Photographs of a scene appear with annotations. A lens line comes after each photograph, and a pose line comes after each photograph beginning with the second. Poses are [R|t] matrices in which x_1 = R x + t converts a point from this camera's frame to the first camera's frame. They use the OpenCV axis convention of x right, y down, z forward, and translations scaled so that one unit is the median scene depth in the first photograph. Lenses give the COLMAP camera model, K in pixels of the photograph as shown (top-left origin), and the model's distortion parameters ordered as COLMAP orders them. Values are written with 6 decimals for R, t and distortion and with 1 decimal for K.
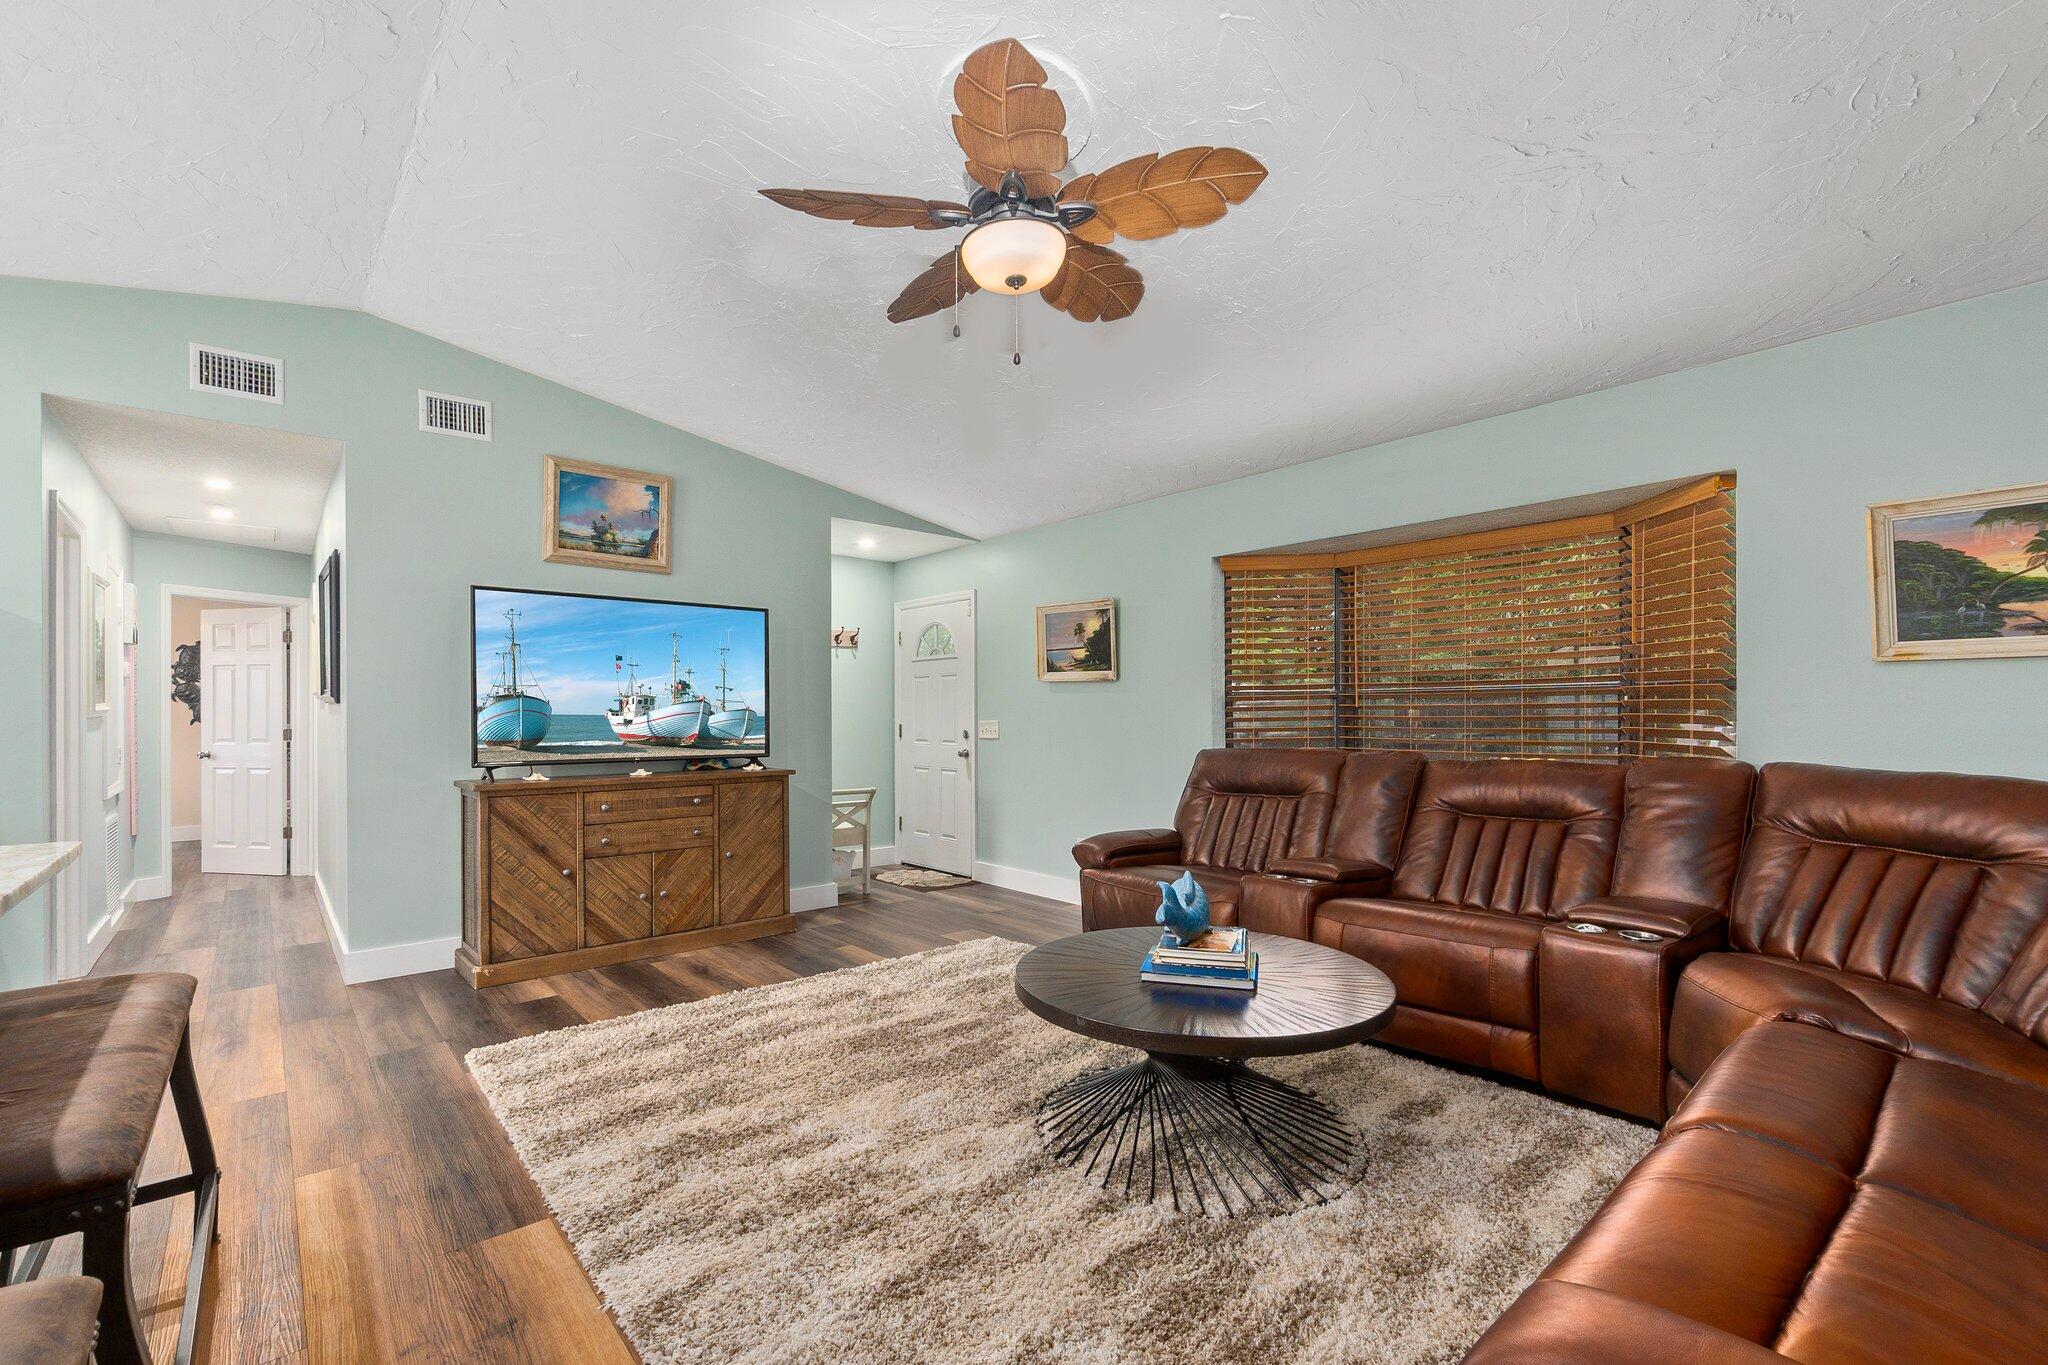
lens RADIAL K [[881.4, 0, 1023.5], [0, 881.4, 714.2], [0, 0, 1]] dist [-0.004180, -0.000089]
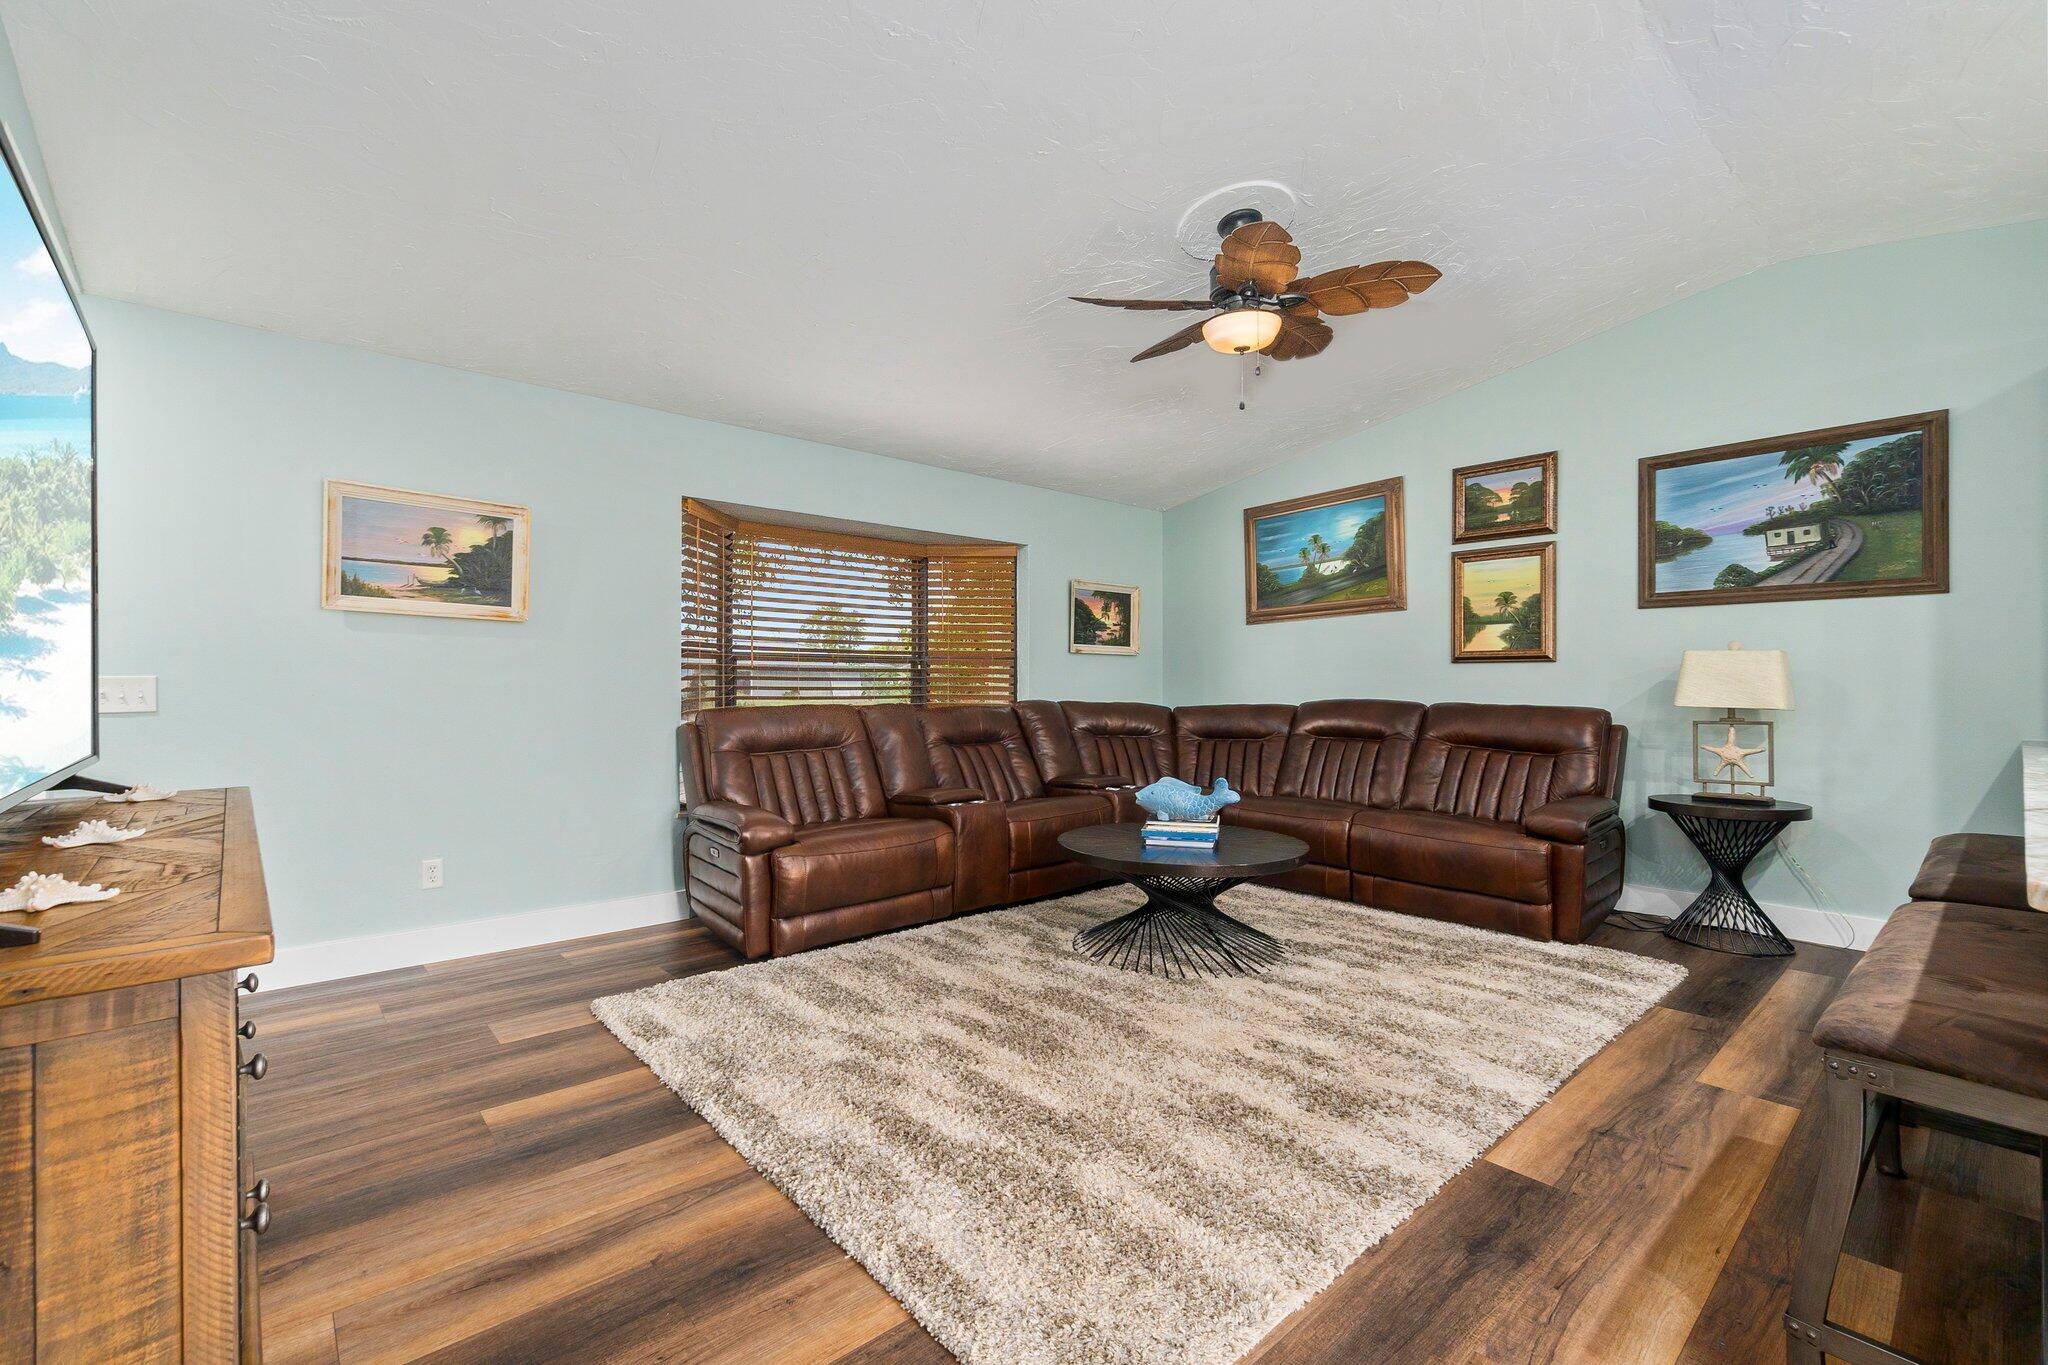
lens RADIAL K [[881.4, 0, 1003.5], [0, 881.4, 670.9], [0, 0, 1]] dist [-0.004180, -0.000089]
pose [[0.001438, 0.026413, 0.999650, -1.079934], [0.000195, 0.999651, -0.026414, 0.036812], [-0.999999, 0.000233, 0.001432, 1.077473]]
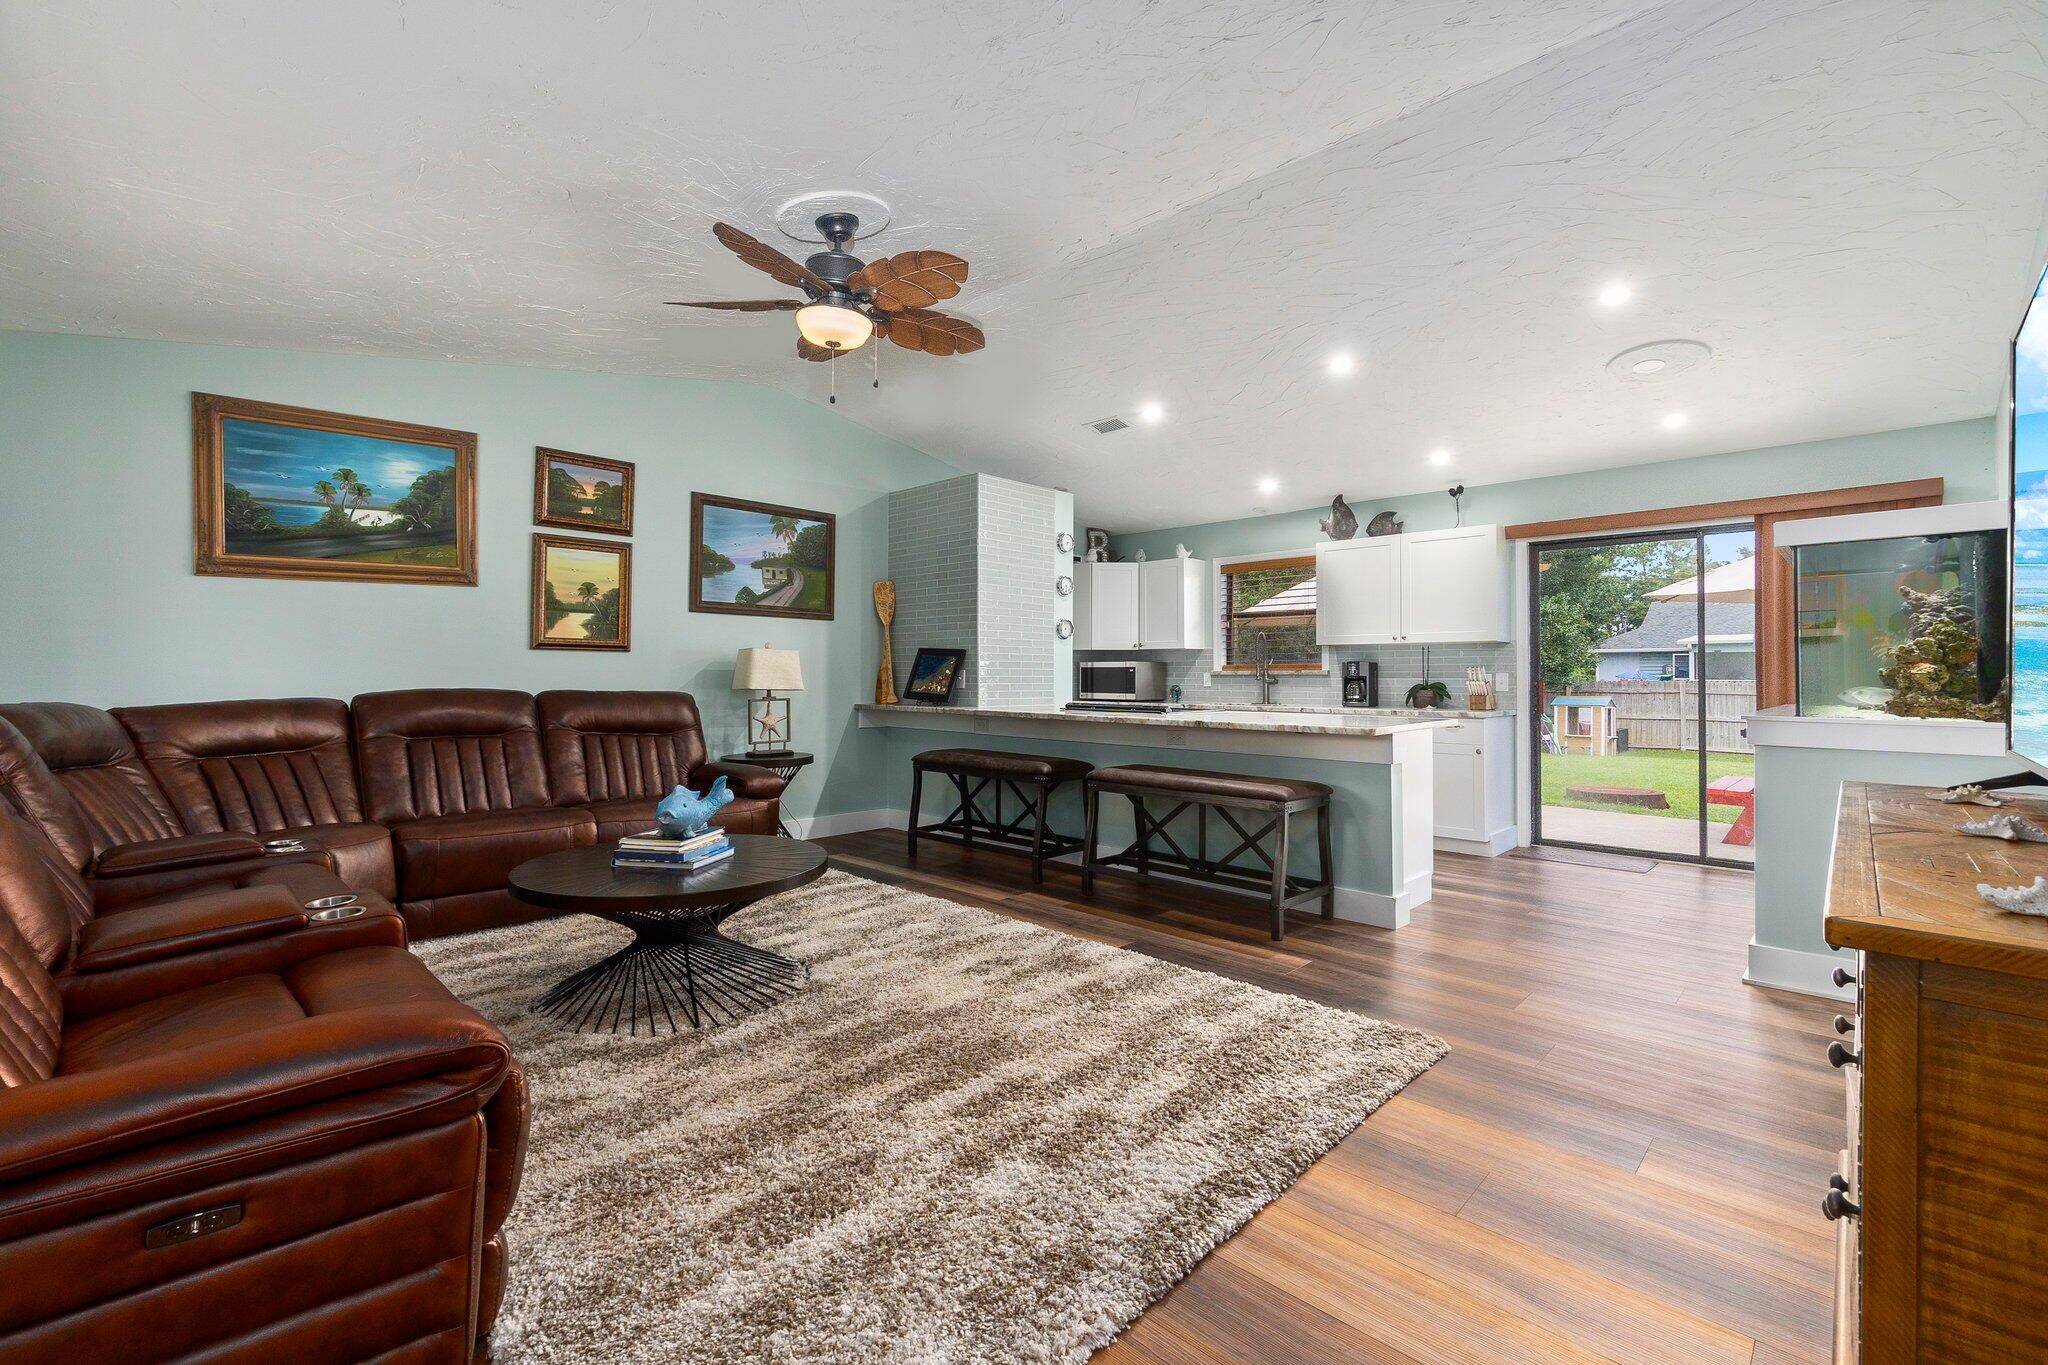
lens RADIAL K [[881.4, 0, 1018.2], [0, 881.4, 667.9], [0, 0, 1]] dist [-0.004180, -0.000089]
pose [[-0.996164, 0.003362, -0.087446, -0.145525], [0.003846, 0.999978, -0.005368, 0.023851], [0.087426, -0.005683, -0.996155, 1.892084]]
